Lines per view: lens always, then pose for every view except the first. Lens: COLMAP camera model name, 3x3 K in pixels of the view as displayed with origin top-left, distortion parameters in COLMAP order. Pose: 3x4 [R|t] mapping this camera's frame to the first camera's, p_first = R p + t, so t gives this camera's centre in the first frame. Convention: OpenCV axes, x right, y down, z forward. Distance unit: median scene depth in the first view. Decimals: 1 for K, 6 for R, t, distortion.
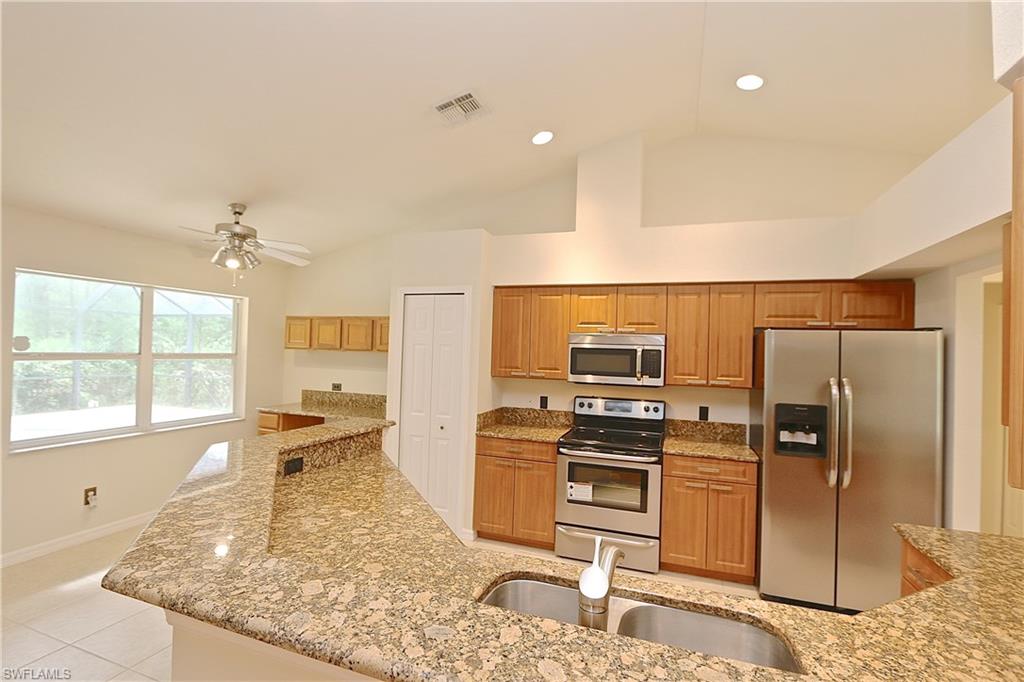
lens RADIAL K [[468.3, 0, 508.0], [0, 468.3, 343.1], [0, 0, 1]] dist [-0.023015, 0.004319]
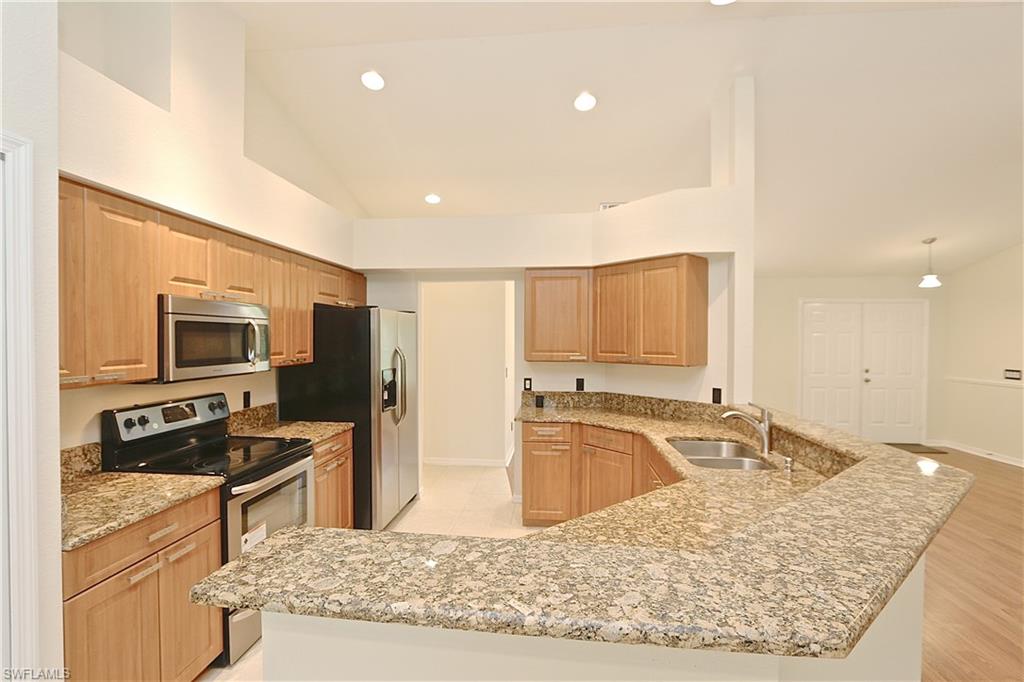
lens RADIAL K [[468.3, 0, 507.4], [0, 468.3, 344.1], [0, 0, 1]] dist [-0.023015, 0.004319]
pose [[-0.237613, -0.043334, 0.970393, -0.542290], [-0.025680, 0.998935, 0.038320, 0.006590], [-0.971020, -0.015814, -0.238473, 0.797303]]
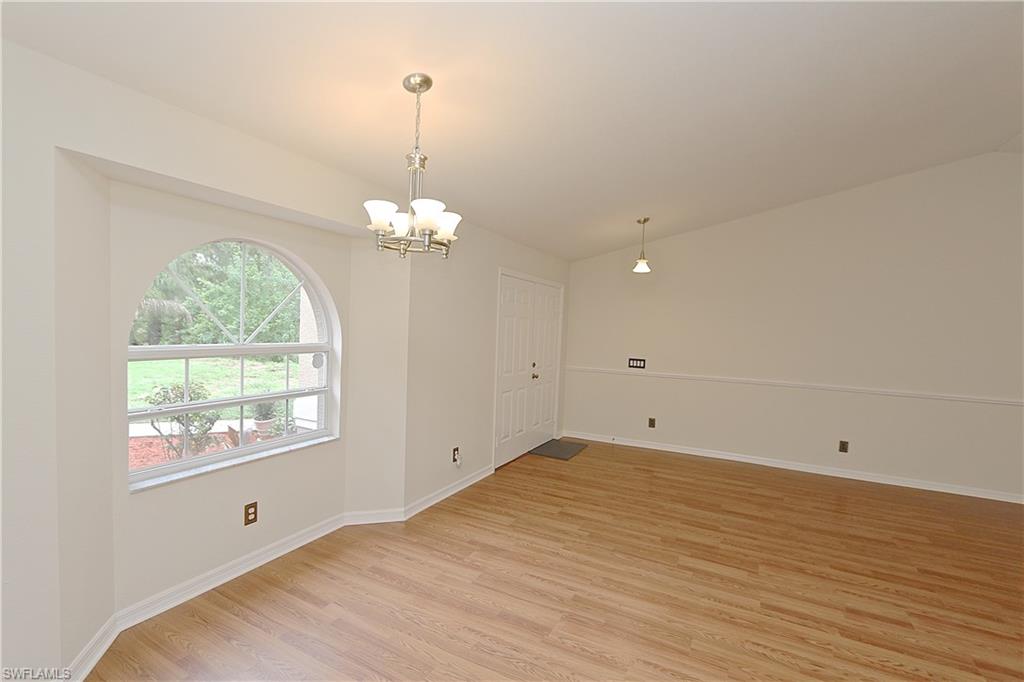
lens RADIAL K [[468.3, 0, 503.6], [0, 468.3, 341.2], [0, 0, 1]] dist [-0.023015, 0.004319]
pose [[-0.987302, -0.072448, 0.141370, 0.822682], [-0.070081, 0.997306, 0.021662, 0.042948], [-0.142558, 0.011479, -0.989720, 0.512994]]
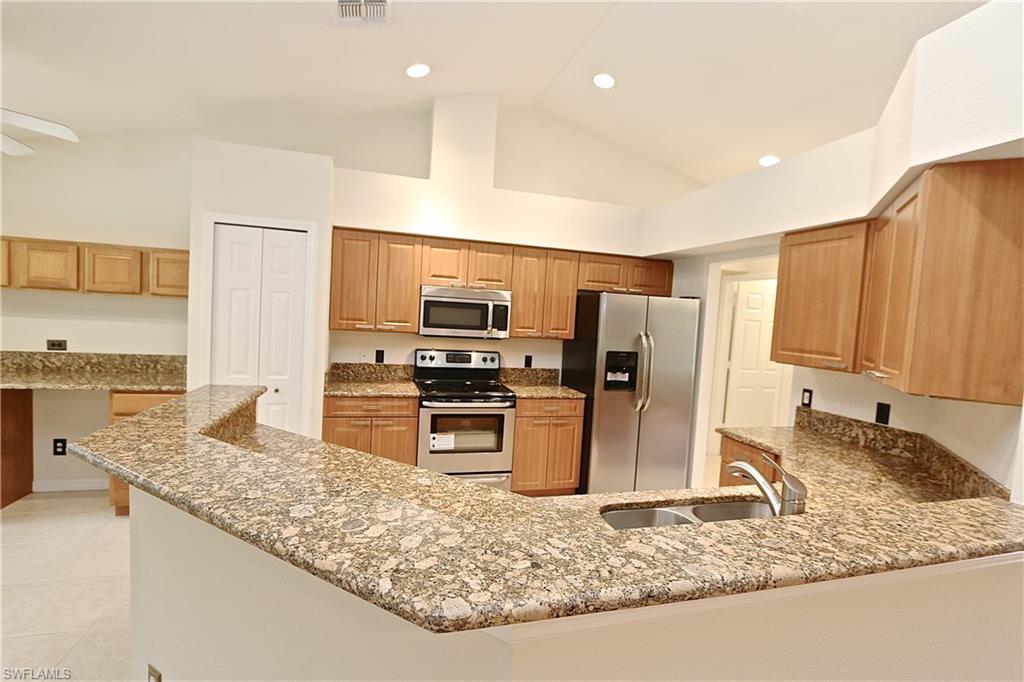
lens RADIAL K [[468.3, 0, 507.4], [0, 468.3, 343.7], [0, 0, 1]] dist [-0.023015, 0.004319]
pose [[0.812723, -0.018866, 0.582345, -0.318676], [-0.043159, 0.994781, 0.092461, 0.002298], [-0.581050, -0.100278, 0.807666, 0.103667]]
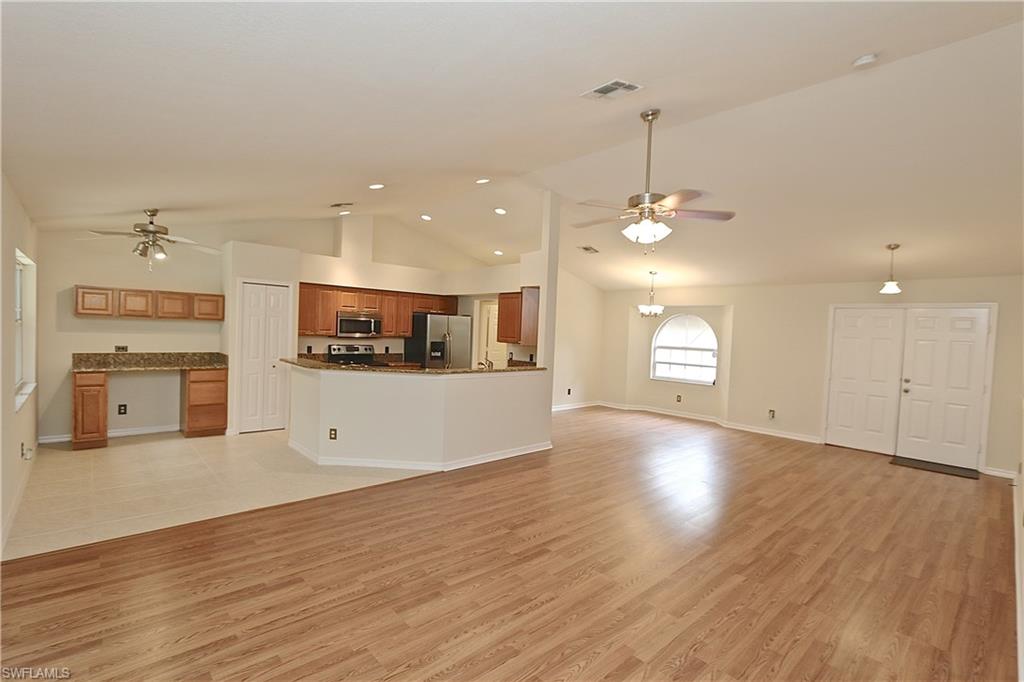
lens RADIAL K [[468.3, 0, 506.5], [0, 468.3, 348.0], [0, 0, 1]] dist [-0.023015, 0.004319]
pose [[0.467727, -0.046080, 0.882671, -1.334178], [-0.040003, 0.996513, 0.073220, -0.042500], [-0.882967, -0.069556, 0.464253, -0.540512]]
